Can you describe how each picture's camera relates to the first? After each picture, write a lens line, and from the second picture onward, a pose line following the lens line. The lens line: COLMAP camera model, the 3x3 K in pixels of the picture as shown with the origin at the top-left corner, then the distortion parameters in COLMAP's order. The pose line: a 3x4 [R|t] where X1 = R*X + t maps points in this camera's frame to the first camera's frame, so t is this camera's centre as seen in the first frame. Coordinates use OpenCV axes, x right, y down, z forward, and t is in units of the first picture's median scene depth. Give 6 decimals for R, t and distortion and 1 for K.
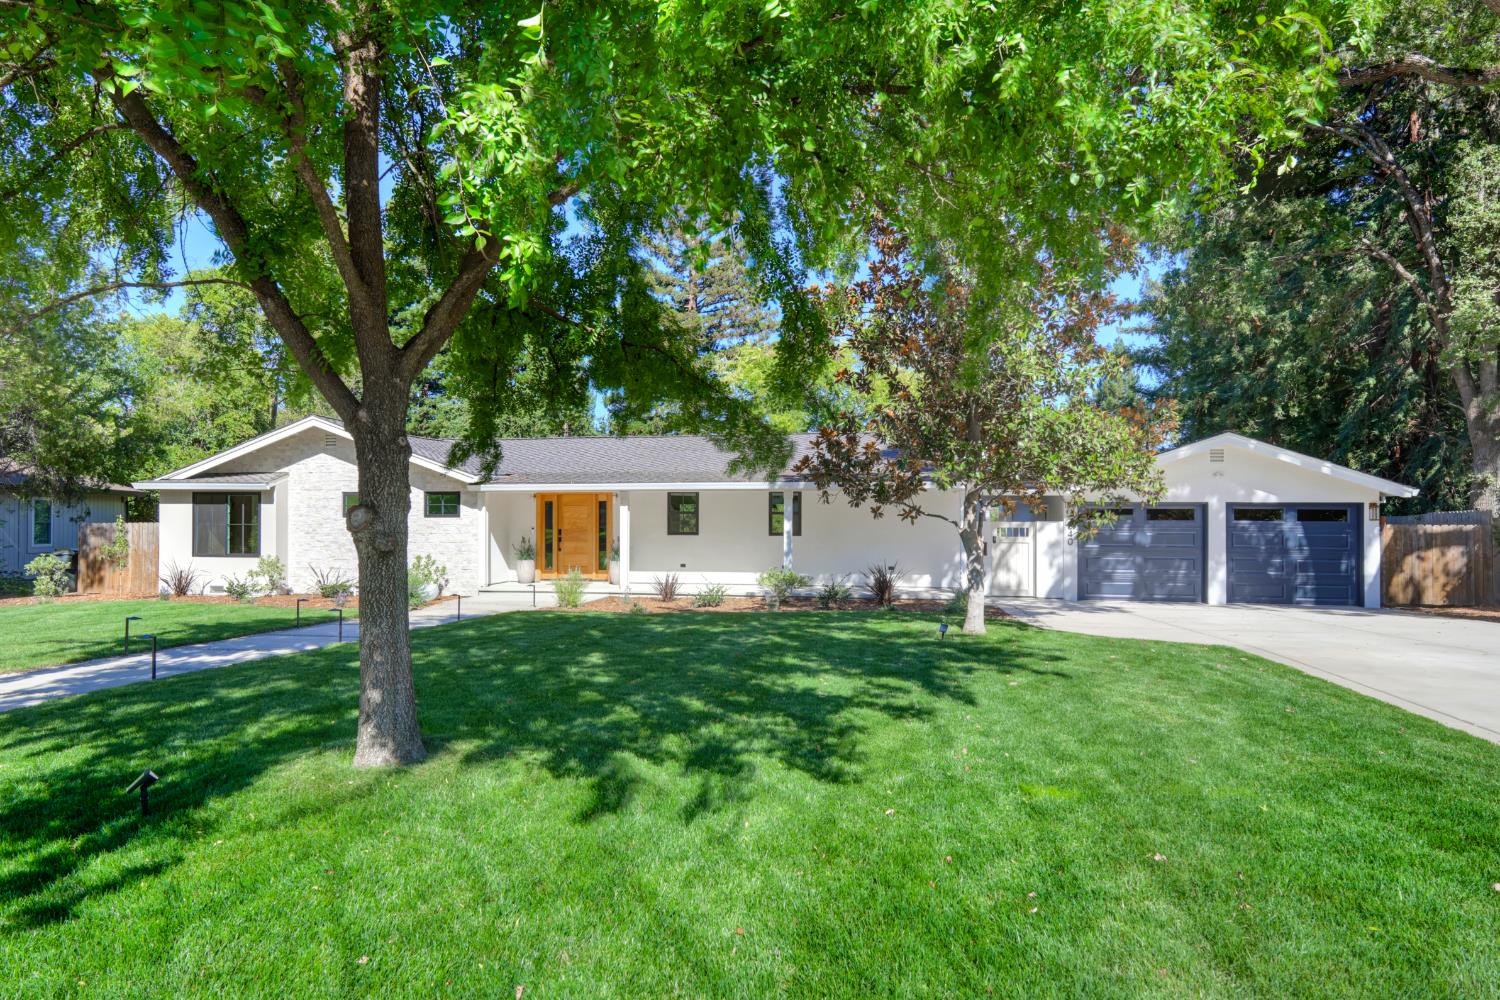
lens RADIAL K [[915.1, 0, 750.0], [0, 915.1, 500.0], [0, 0, 1]] dist [-0.002218, 0.000692]
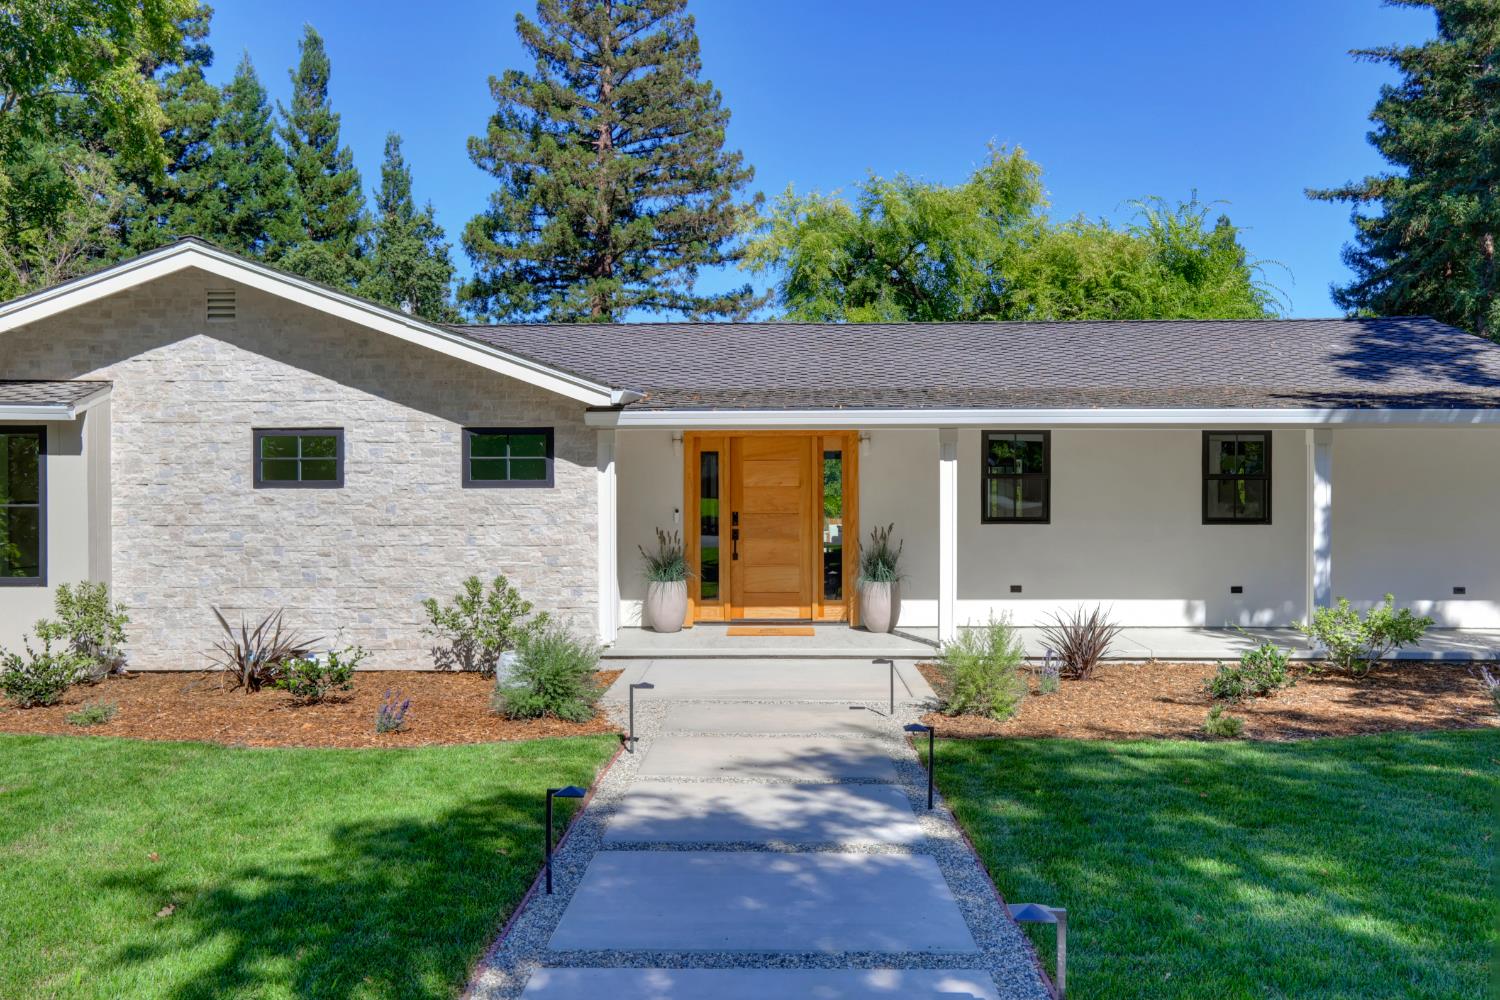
lens RADIAL K [[1252.9, 0, 750.0], [0, 1252.9, 500.0], [0, 0, 1]] dist [-0.000912, -0.000038]
pose [[0.985191, -0.005062, 0.171388, -0.354129], [-0.000638, 0.999449, 0.033182, 0.005676], [-0.171462, -0.032800, 0.984645, 0.435425]]
